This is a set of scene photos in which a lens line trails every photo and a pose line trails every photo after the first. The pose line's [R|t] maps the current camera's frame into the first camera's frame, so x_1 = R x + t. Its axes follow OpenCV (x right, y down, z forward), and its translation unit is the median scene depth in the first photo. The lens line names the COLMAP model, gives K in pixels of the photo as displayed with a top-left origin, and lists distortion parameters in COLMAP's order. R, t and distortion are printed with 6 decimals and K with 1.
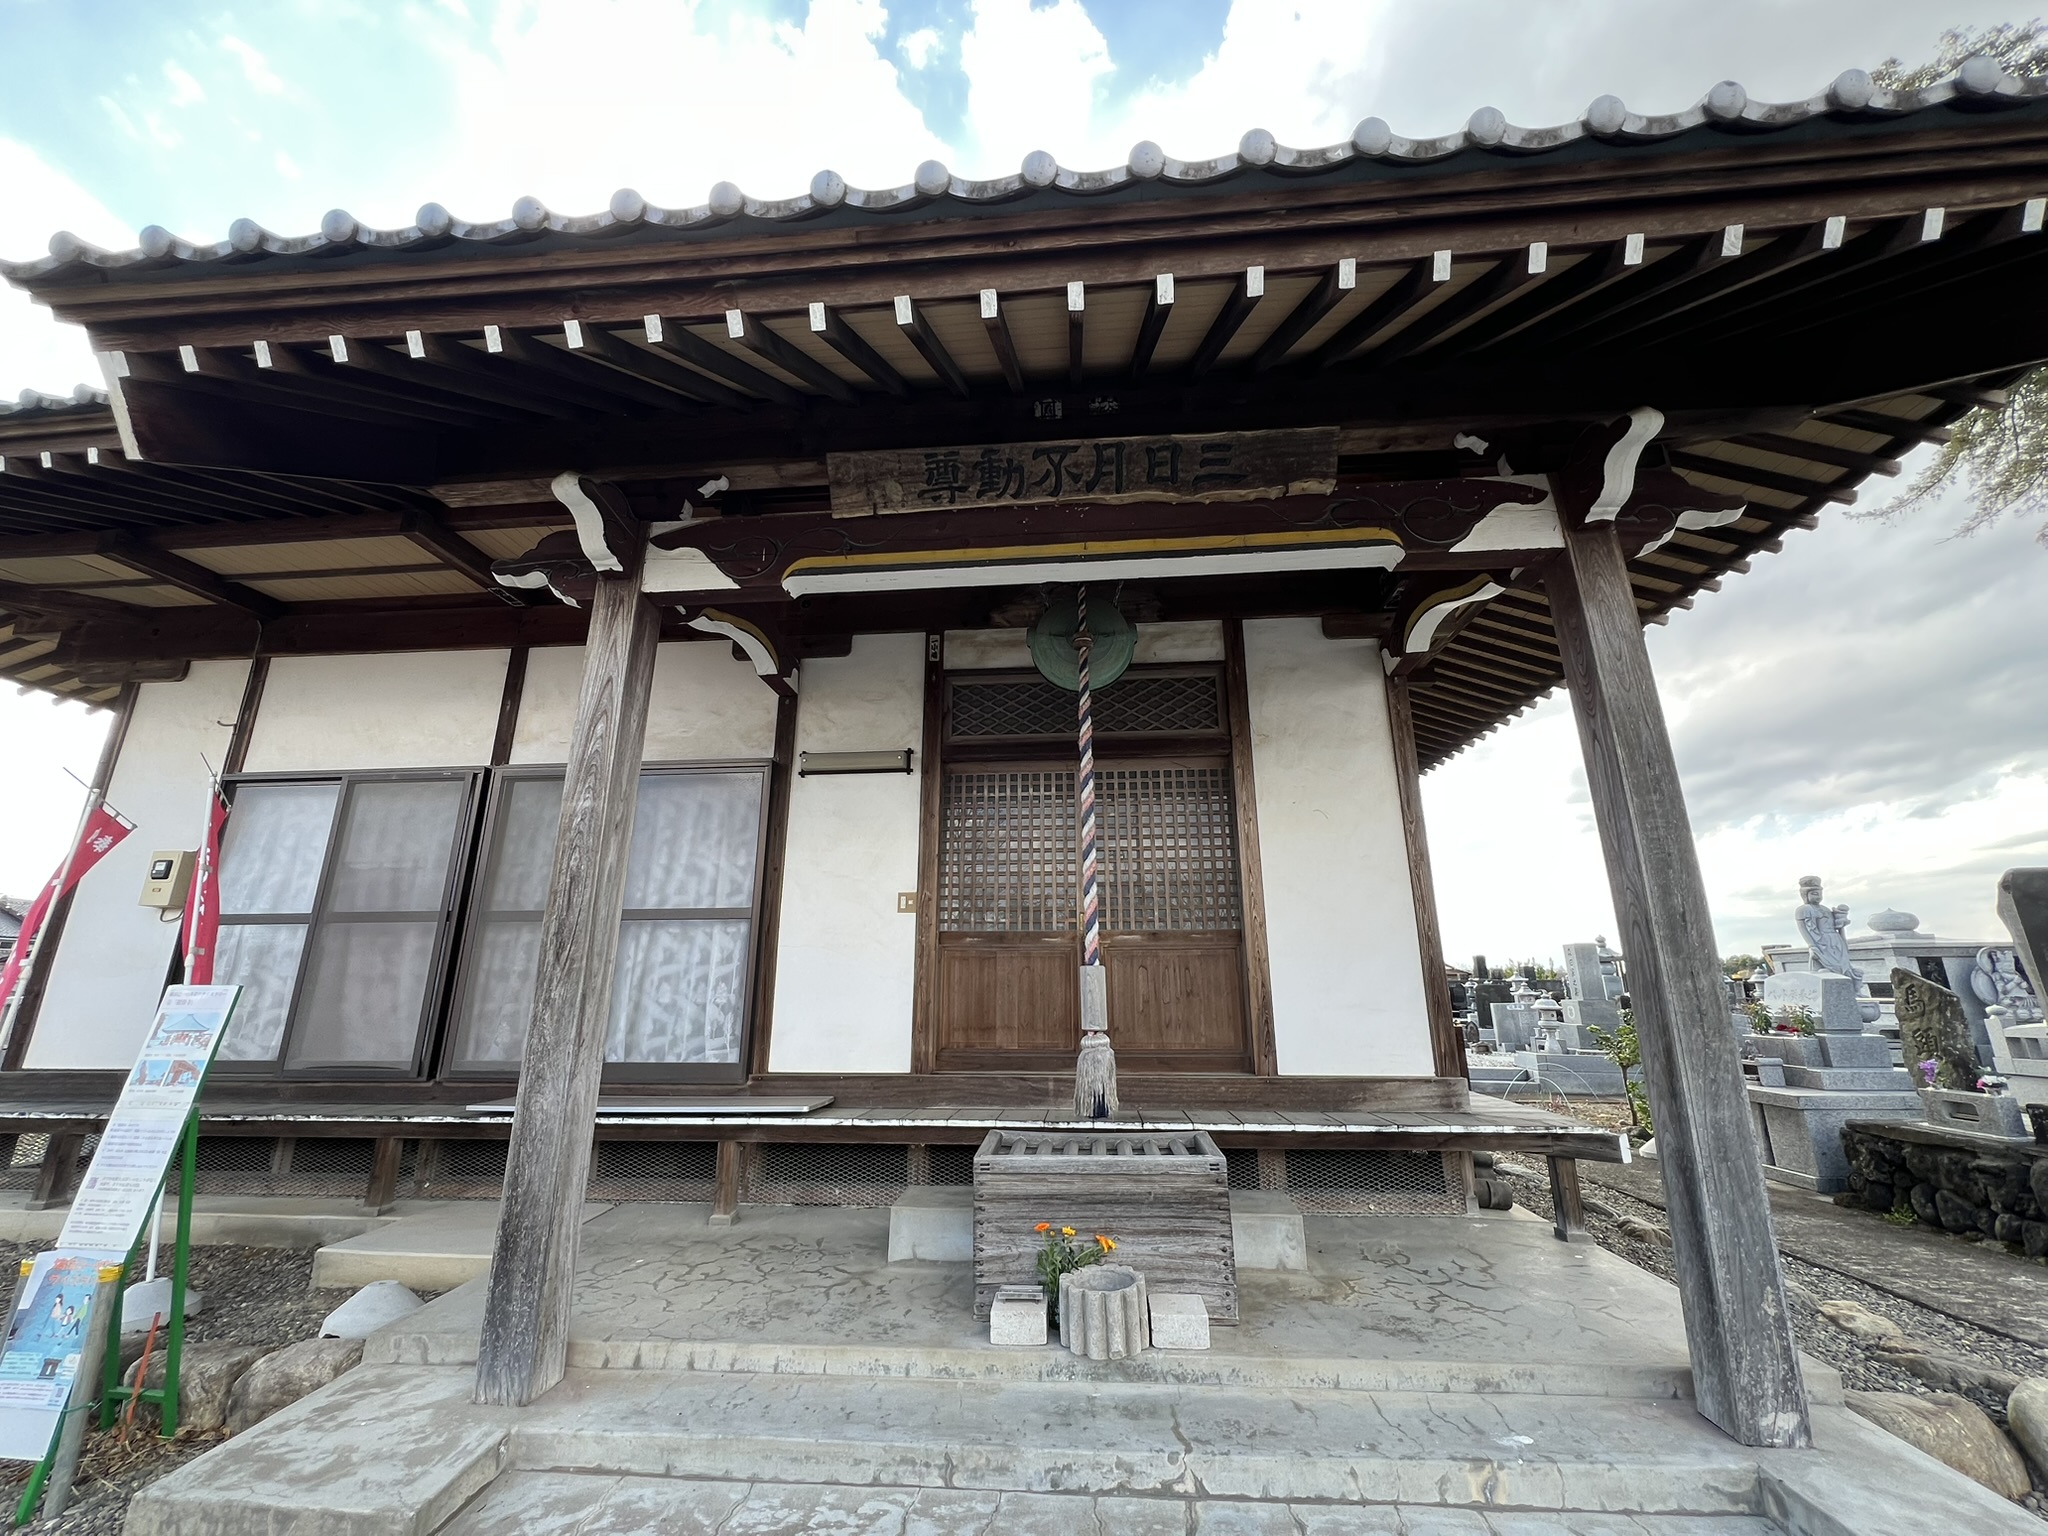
lens RADIAL K [[819.0, 0, 1027.7], [0, 819.0, 772.6], [0, 0, 1]] dist [-0.003133, -0.000486]
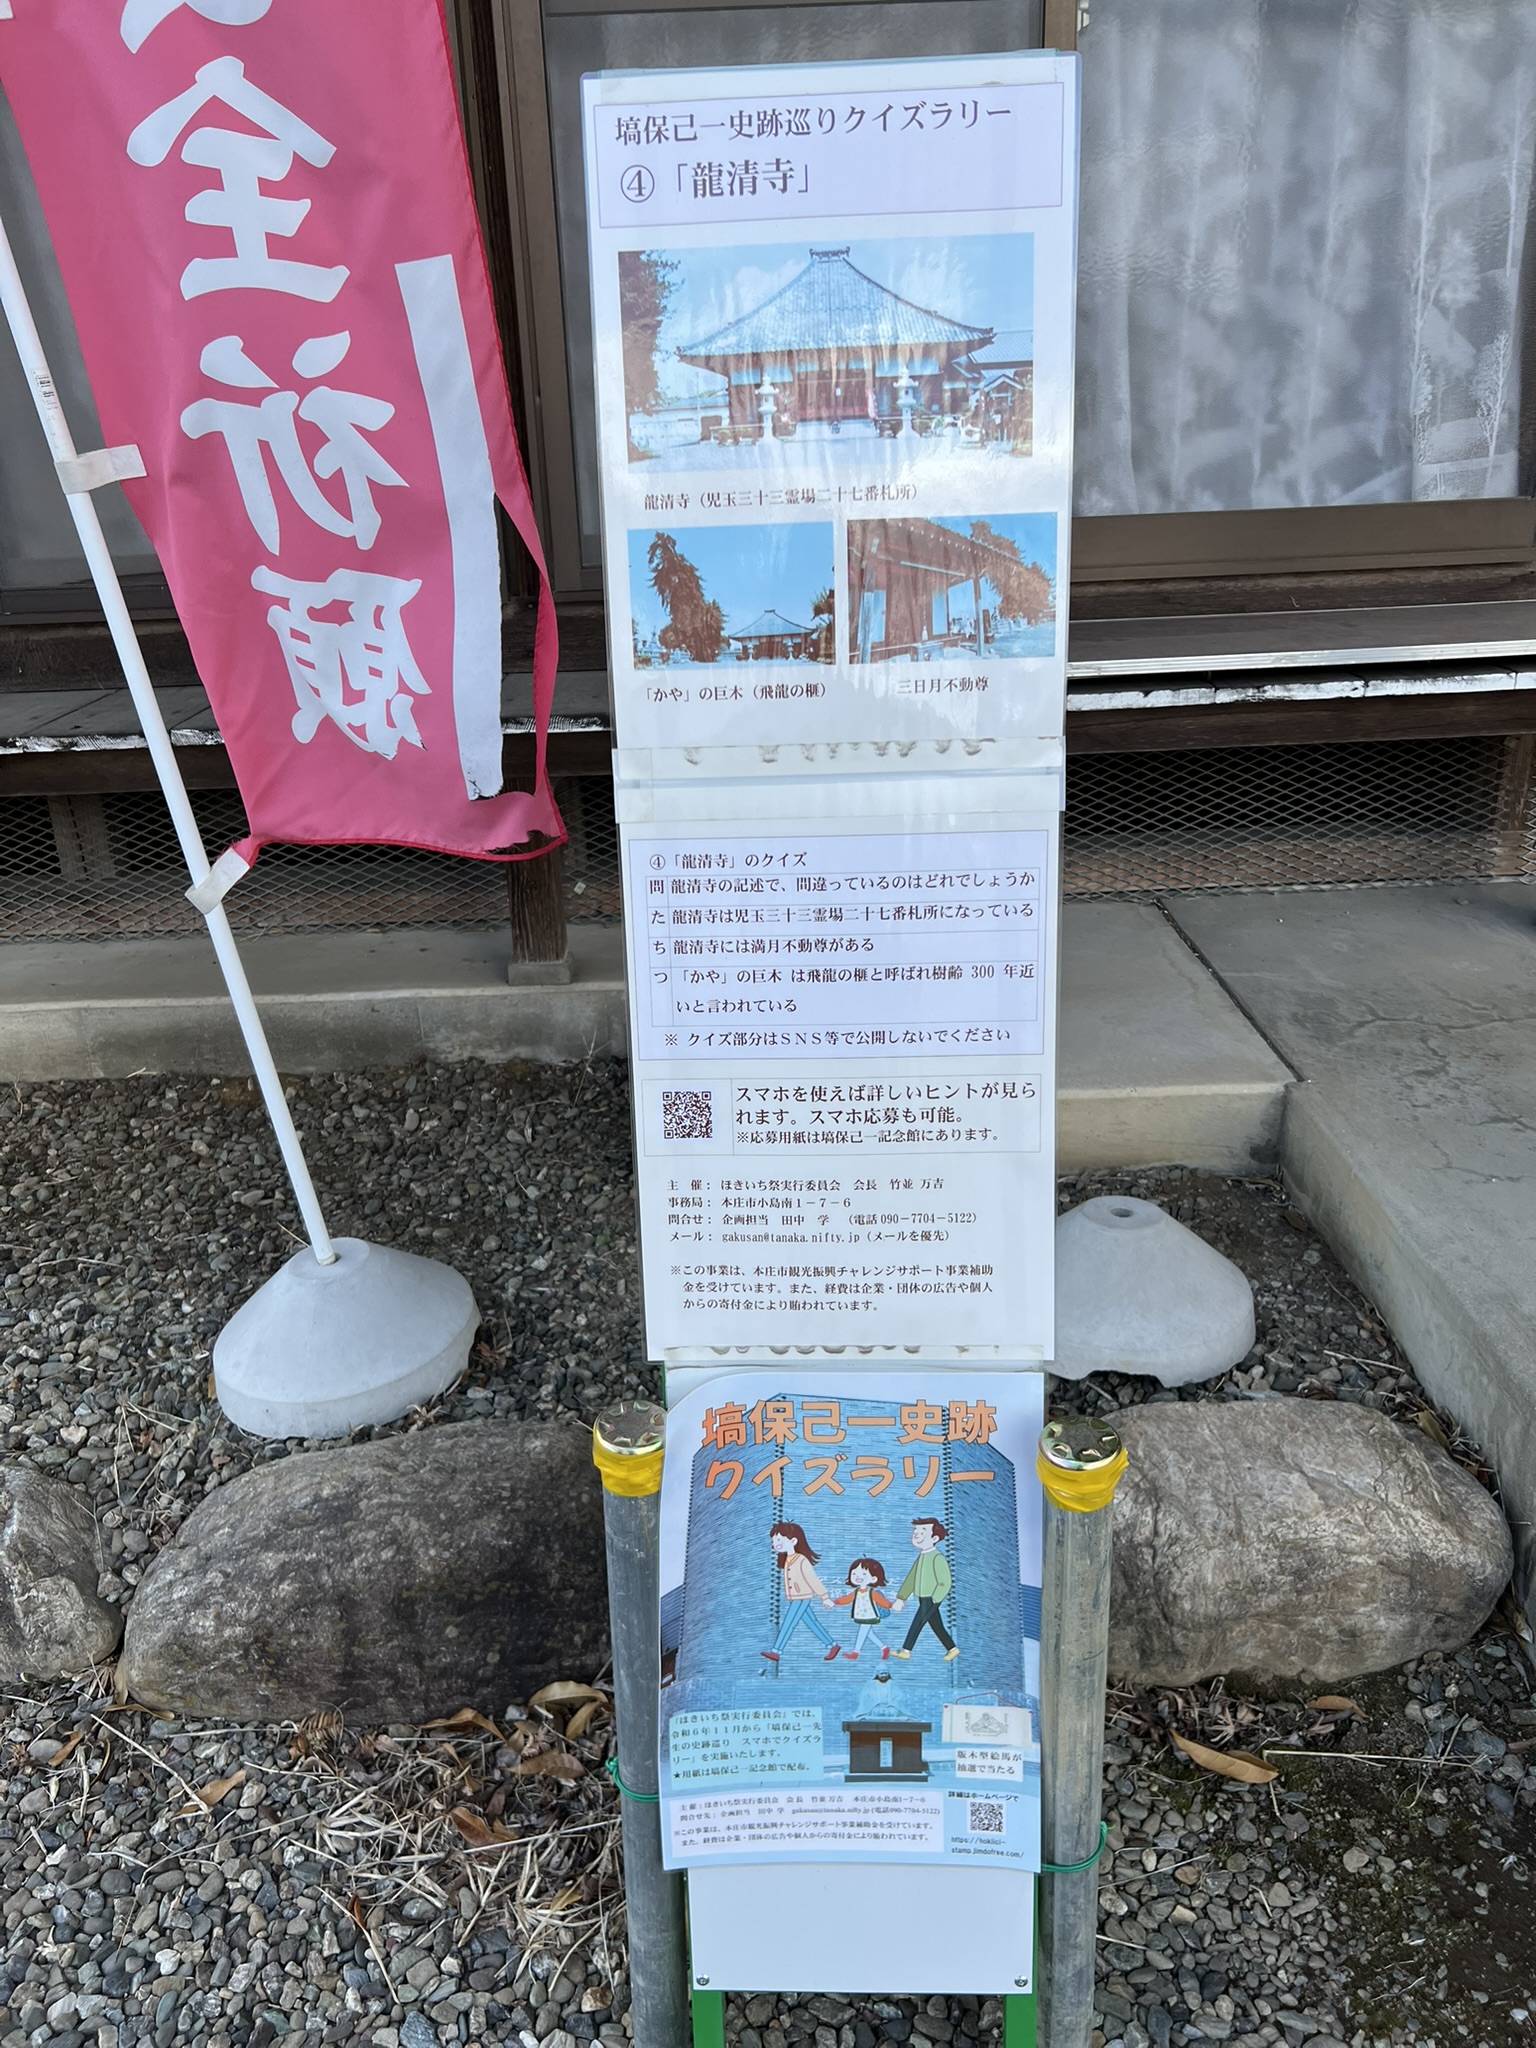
lens RADIAL K [[1540.9, 0, 752.2], [0, 1540.9, 1020.0], [0, 0, 1]] dist [0.024571, -0.042338]
pose [[0.996013, -0.066121, 0.059885, -0.686854], [0.016897, 0.798972, 0.601131, 0.146656], [-0.087594, -0.597722, 0.796903, 0.414422]]
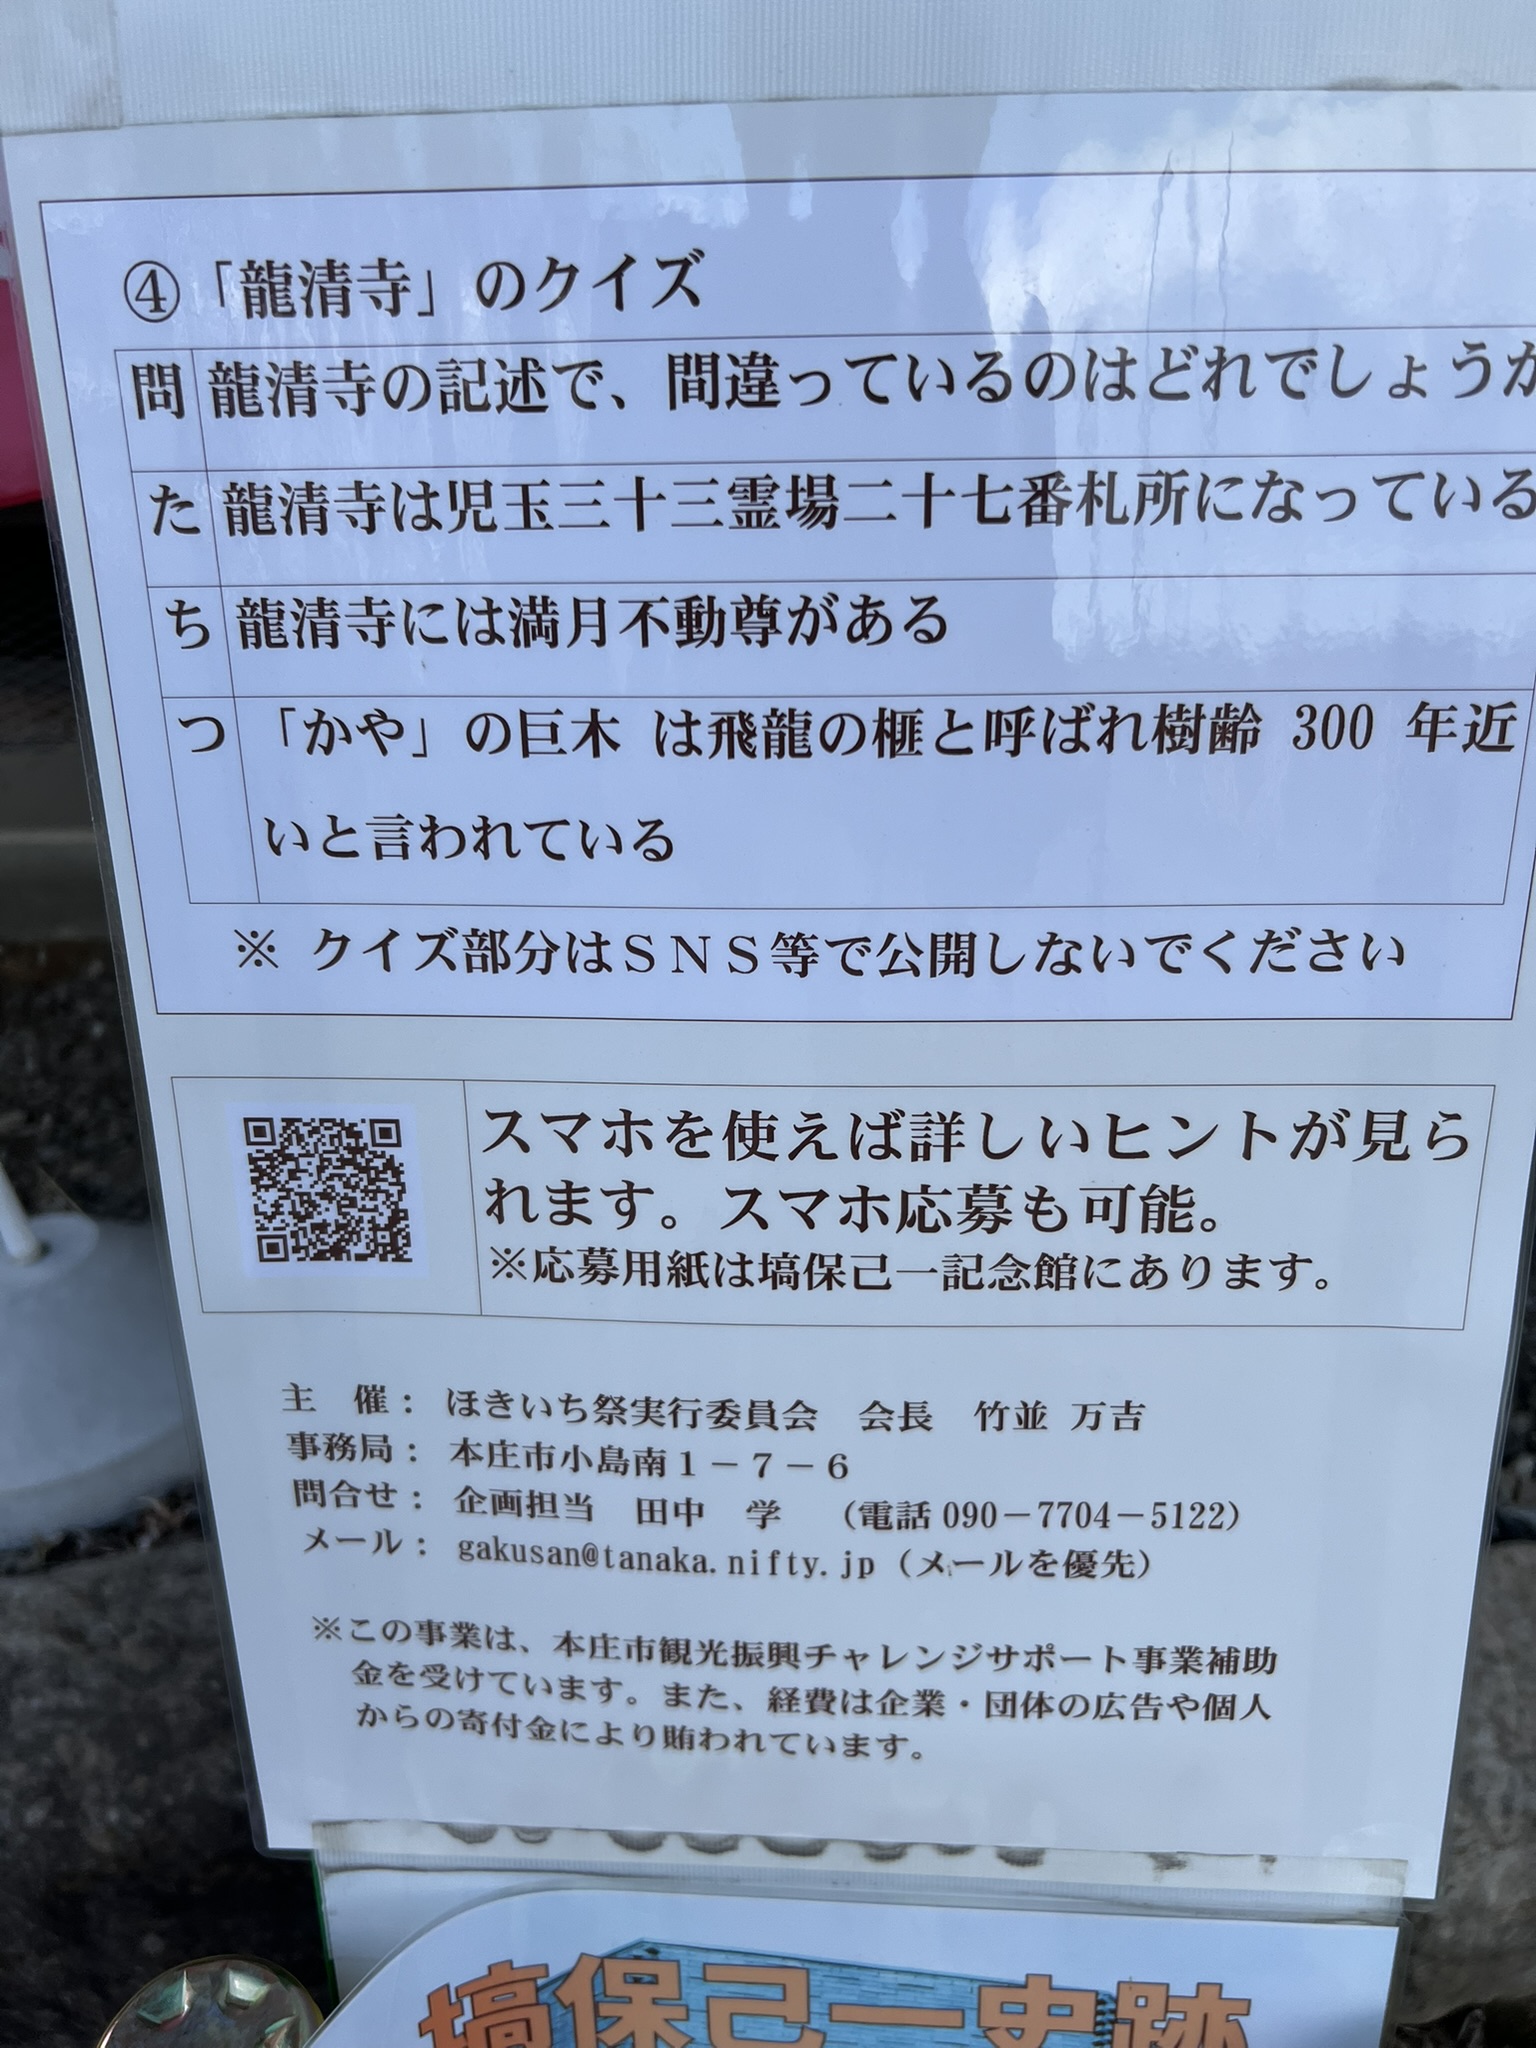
lens RADIAL K [[1540.9, 0, 773.7], [0, 1540.9, 1044.2], [0, 0, 1]] dist [0.024571, -0.042338]
pose [[0.997295, -0.056123, 0.047465, -0.665577], [0.008359, 0.728166, 0.685350, 0.244752], [-0.073026, -0.683099, 0.726665, 0.544501]]
